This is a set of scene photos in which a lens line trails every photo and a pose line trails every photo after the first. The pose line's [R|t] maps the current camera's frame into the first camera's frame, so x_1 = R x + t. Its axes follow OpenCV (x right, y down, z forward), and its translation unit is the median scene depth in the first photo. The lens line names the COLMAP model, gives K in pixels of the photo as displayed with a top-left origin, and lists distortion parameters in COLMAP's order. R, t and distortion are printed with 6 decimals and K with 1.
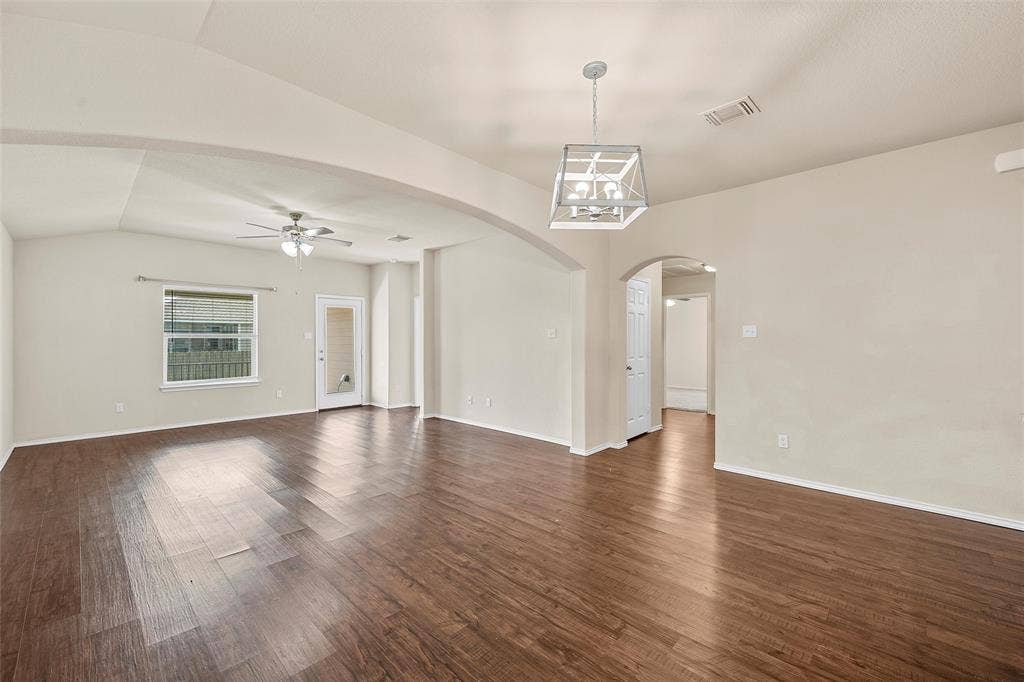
lens RADIAL K [[409.9, 0, 512.0], [0, 409.9, 341.0], [0, 0, 1]] dist [-0.002750, -0.000357]
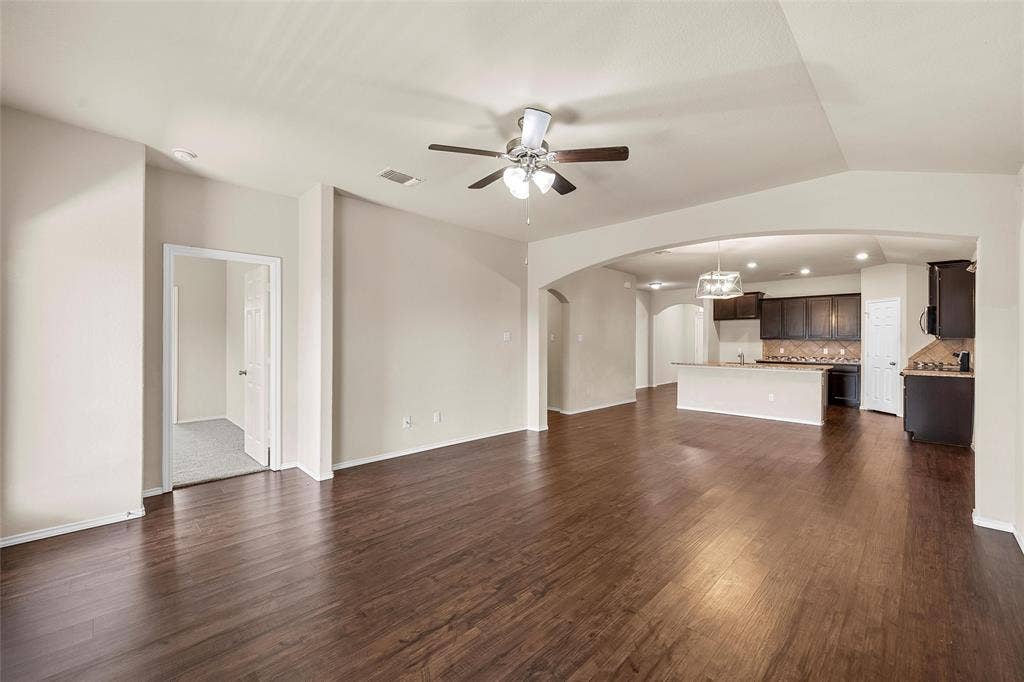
lens RADIAL K [[409.9, 0, 512.0], [0, 409.9, 341.0], [0, 0, 1]] dist [-0.002750, -0.000357]
pose [[0.018726, -0.005266, 0.999811, -0.887635], [-0.006433, 0.999965, 0.005388, -0.011729], [-0.999804, -0.006533, 0.018692, 0.833461]]
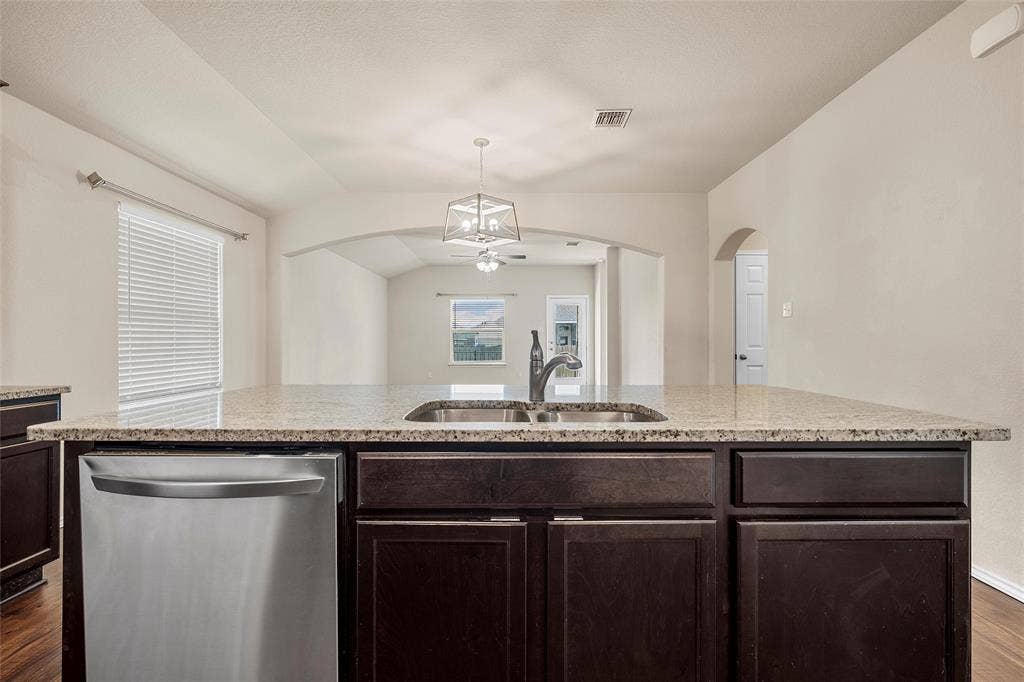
lens RADIAL K [[452.7, 0, 512.0], [0, 452.7, 341.0], [0, 0, 1]] dist [-0.000245, 0.000323]
pose [[0.701682, -0.000001, -0.712490, 0.521242], [0.003016, 0.999991, 0.002970, 0.021651], [0.712483, -0.004233, 0.701676, -0.028668]]
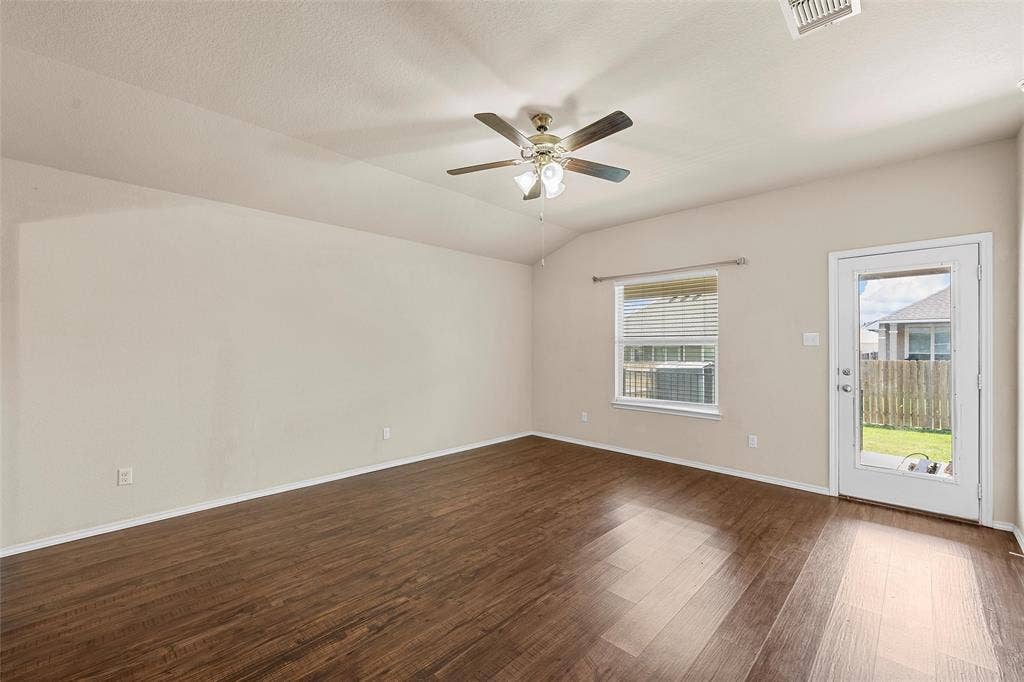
lens RADIAL K [[409.9, 0, 512.0], [0, 409.9, 341.0], [0, 0, 1]] dist [-0.002750, -0.000357]
pose [[-0.008132, -0.005346, -0.999953, 0.006672], [0.005798, 0.999969, -0.005394, -0.011948], [0.999950, -0.005841, -0.008101, 0.798198]]
